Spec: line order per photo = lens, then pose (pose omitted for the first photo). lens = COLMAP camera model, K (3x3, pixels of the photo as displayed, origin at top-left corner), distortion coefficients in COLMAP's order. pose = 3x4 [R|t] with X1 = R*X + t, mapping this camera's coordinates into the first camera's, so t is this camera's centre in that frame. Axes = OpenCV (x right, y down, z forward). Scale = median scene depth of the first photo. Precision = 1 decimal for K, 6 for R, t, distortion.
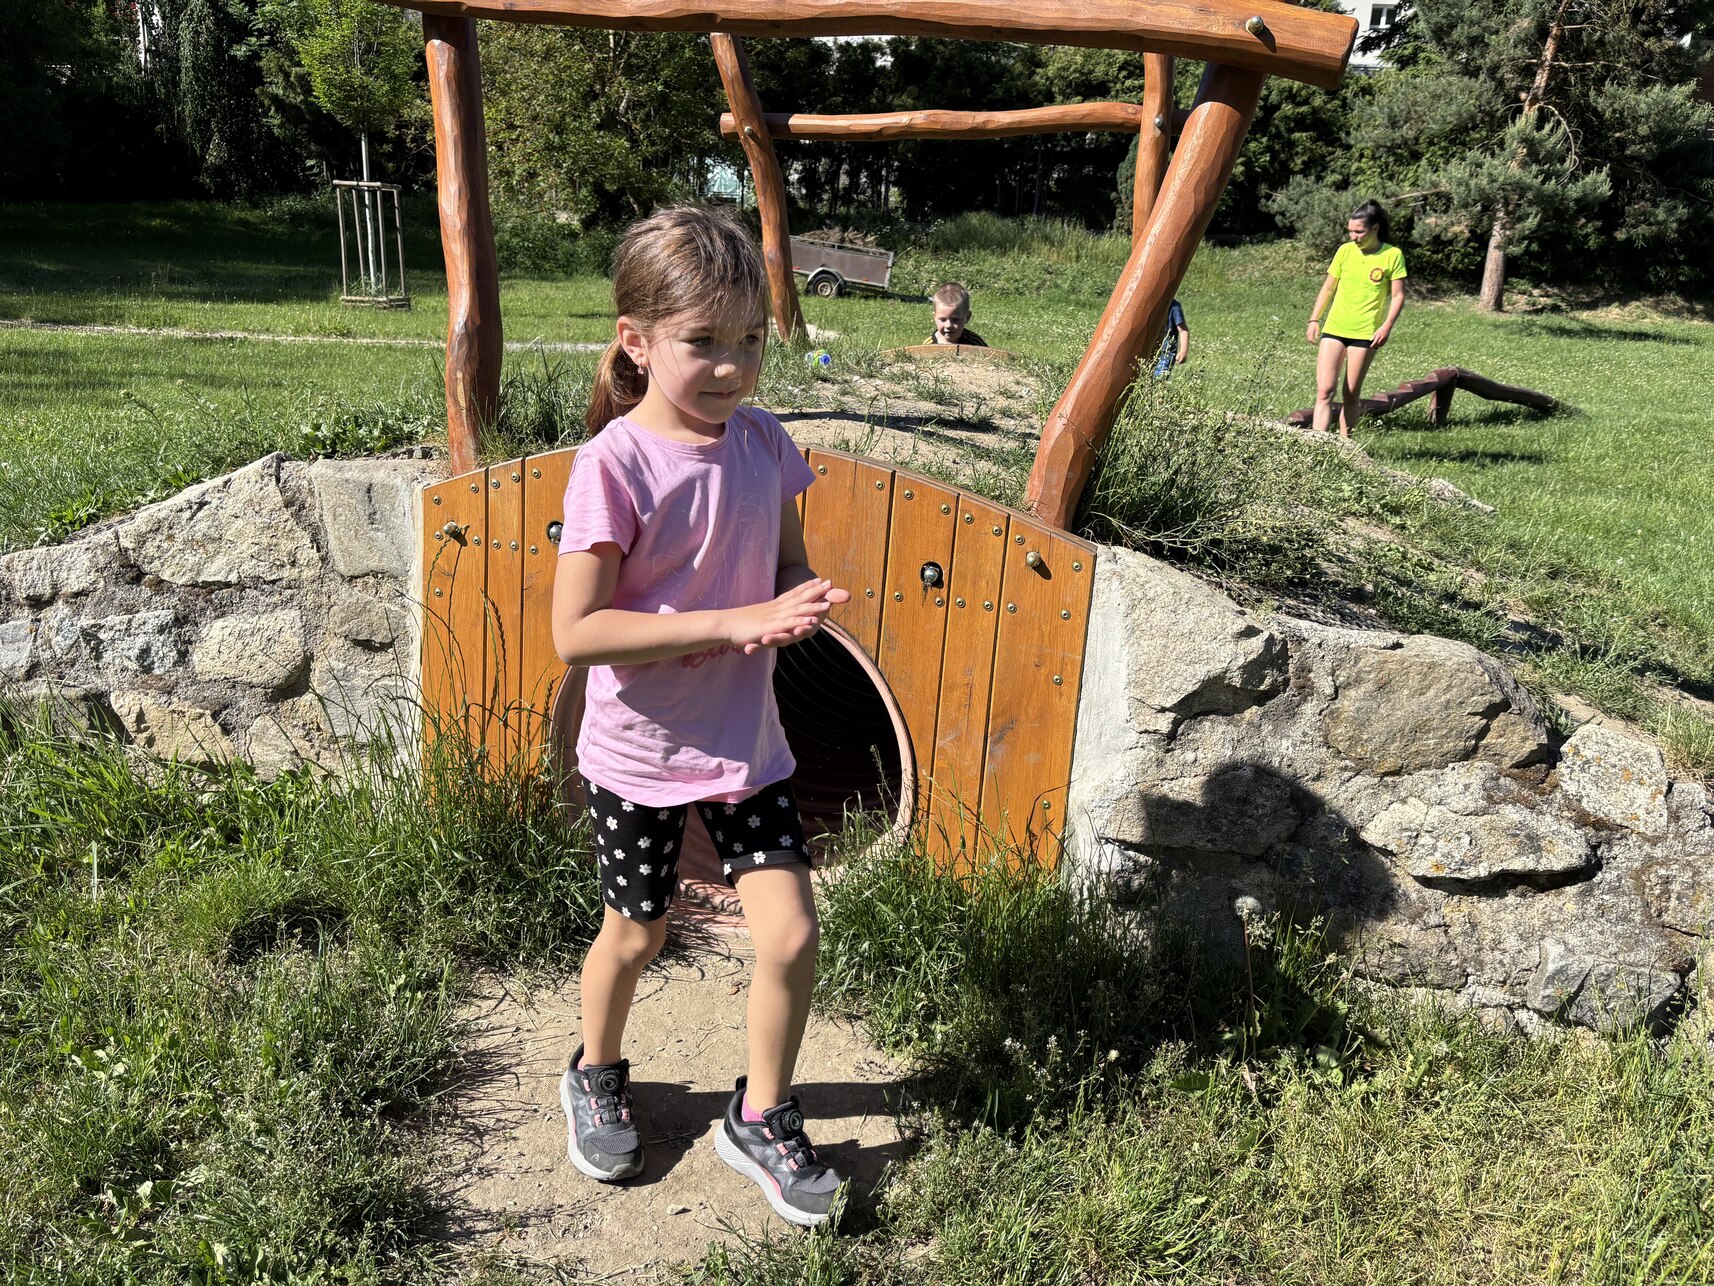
lens RADIAL K [[1309.8, 0, 855.3], [0, 1309.8, 603.1], [0, 0, 1]] dist [0.051684, -0.058539]
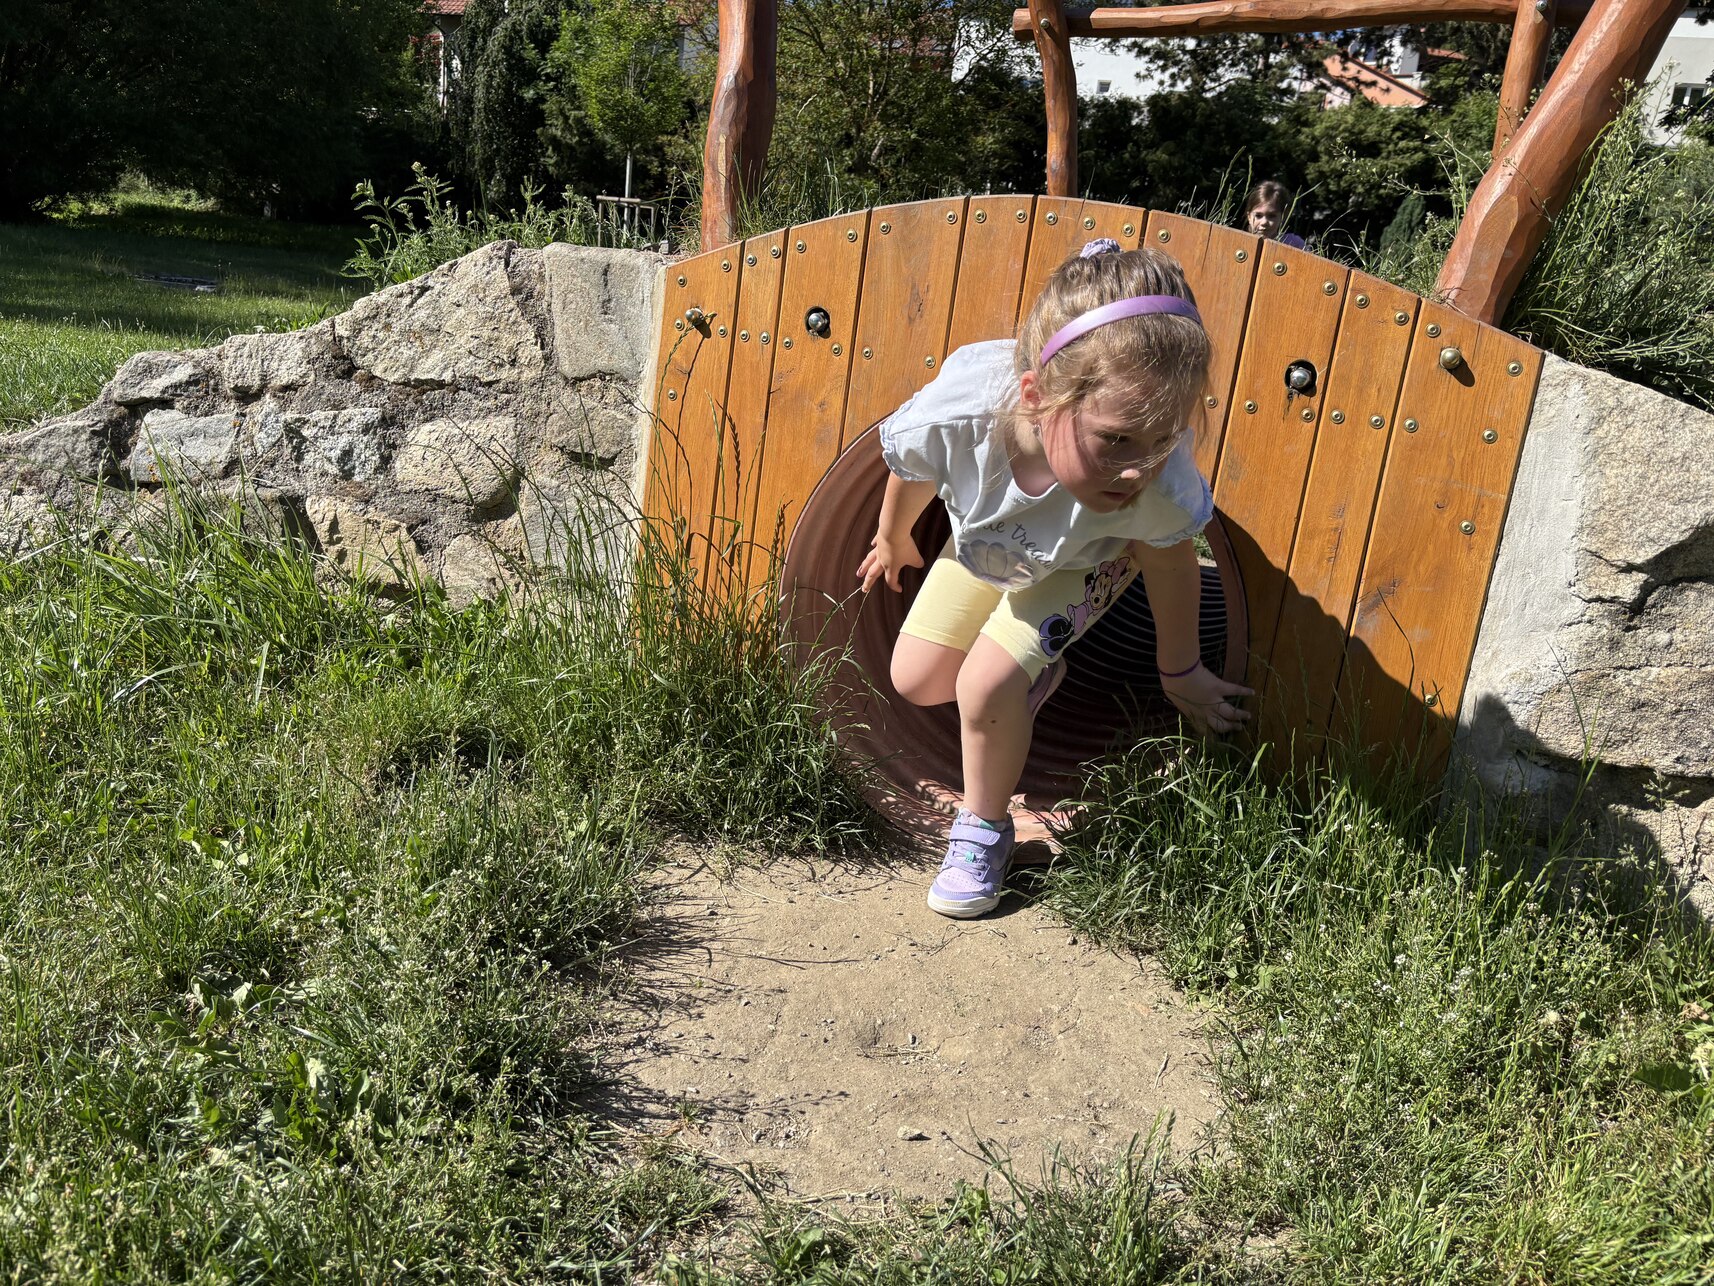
lens RADIAL K [[1313.9, 0, 854.0], [0, 1313.9, 608.3], [0, 0, 1]] dist [0.003263, 0.004246]
pose [[0.983760, 0.093625, -0.153135, -0.057097], [-0.100006, 0.994389, -0.034494, 0.138538], [0.149046, 0.049249, 0.987603, 0.185482]]
